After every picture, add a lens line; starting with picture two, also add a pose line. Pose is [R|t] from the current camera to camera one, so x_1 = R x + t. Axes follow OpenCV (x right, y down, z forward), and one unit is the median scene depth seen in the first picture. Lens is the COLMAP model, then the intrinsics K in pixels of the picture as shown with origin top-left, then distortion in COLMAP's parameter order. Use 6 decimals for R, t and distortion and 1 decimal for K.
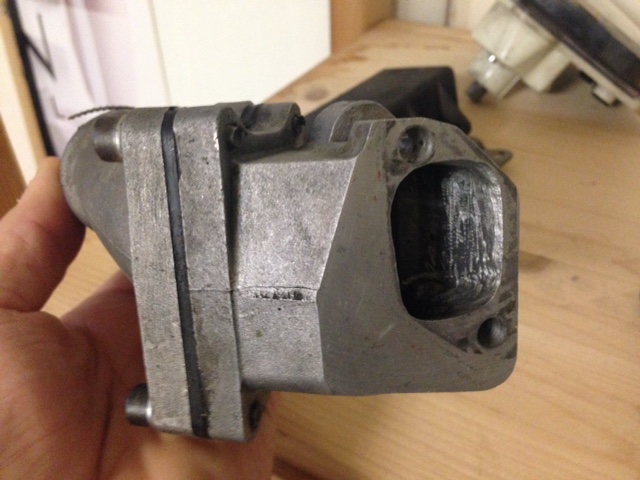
lens RADIAL K [[613.2, 0, 320.0], [0, 613.2, 240.0], [0, 0, 1]] dist [0.168609, -0.353657]
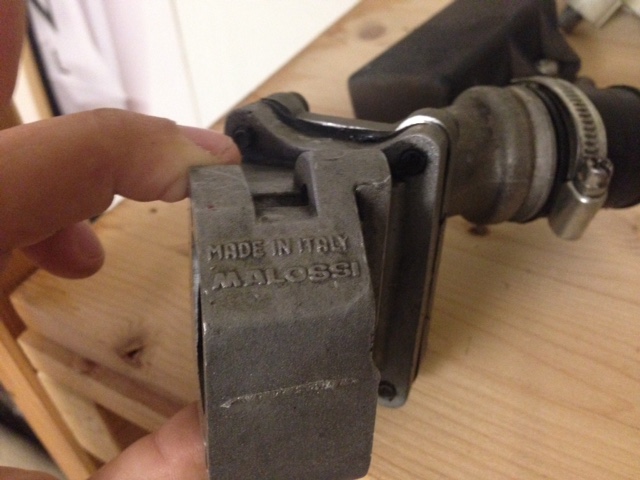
lens RADIAL K [[613.2, 0, 320.0], [0, 613.2, 240.0], [0, 0, 1]] dist [0.168609, -0.353657]
pose [[0.999155, -0.038313, -0.014881, -0.079253], [0.039437, 0.995639, 0.084548, -0.032828], [0.011577, -0.085063, 0.996308, 0.153636]]
